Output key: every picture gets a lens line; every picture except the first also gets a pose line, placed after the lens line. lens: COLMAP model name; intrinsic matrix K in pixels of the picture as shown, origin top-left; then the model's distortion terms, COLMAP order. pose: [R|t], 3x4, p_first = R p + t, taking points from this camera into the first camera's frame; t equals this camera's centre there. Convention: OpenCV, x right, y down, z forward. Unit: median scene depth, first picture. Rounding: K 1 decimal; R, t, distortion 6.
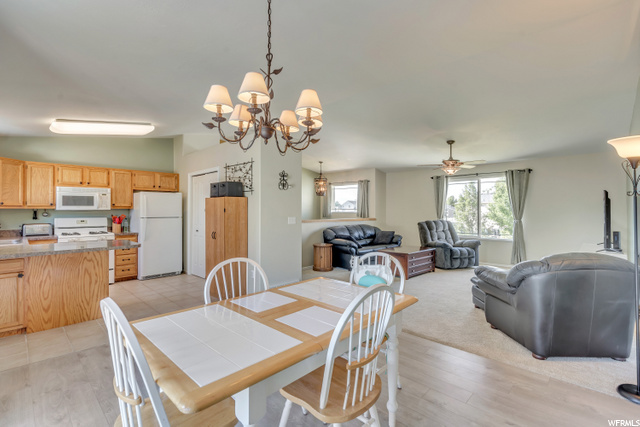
lens RADIAL K [[292.7, 0, 319.6], [0, 292.7, 208.2], [0, 0, 1]] dist [-0.002483, 0.000591]
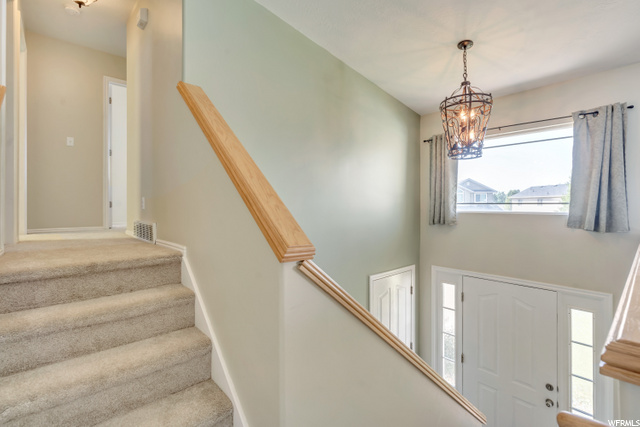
lens RADIAL K [[292.7, 0, 323.1], [0, 292.7, 210.6], [0, 0, 1]] dist [-0.002483, 0.000591]
pose [[0.997287, 0.009571, -0.072986, -0.133088], [-0.008063, 0.999748, 0.020930, 0.006848], [0.073168, -0.020284, 0.997113, 0.800883]]
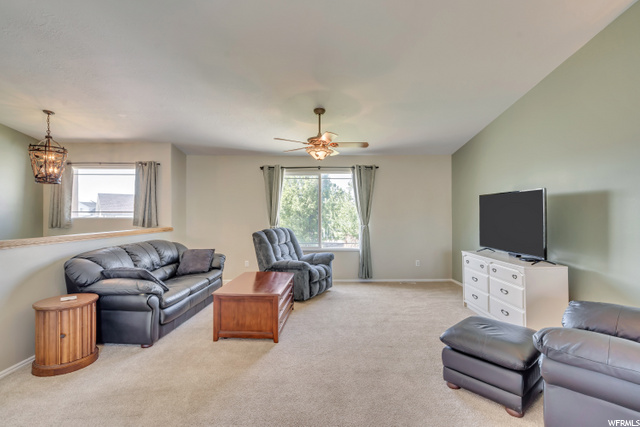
lens RADIAL K [[292.7, 0, 309.9], [0, 292.7, 211.7], [0, 0, 1]] dist [-0.002483, 0.000591]
pose [[0.714278, 0.002869, 0.699856, -0.027648], [-0.001210, 0.999995, -0.002866, 0.004020], [-0.699861, 0.001200, 0.714278, 0.433923]]
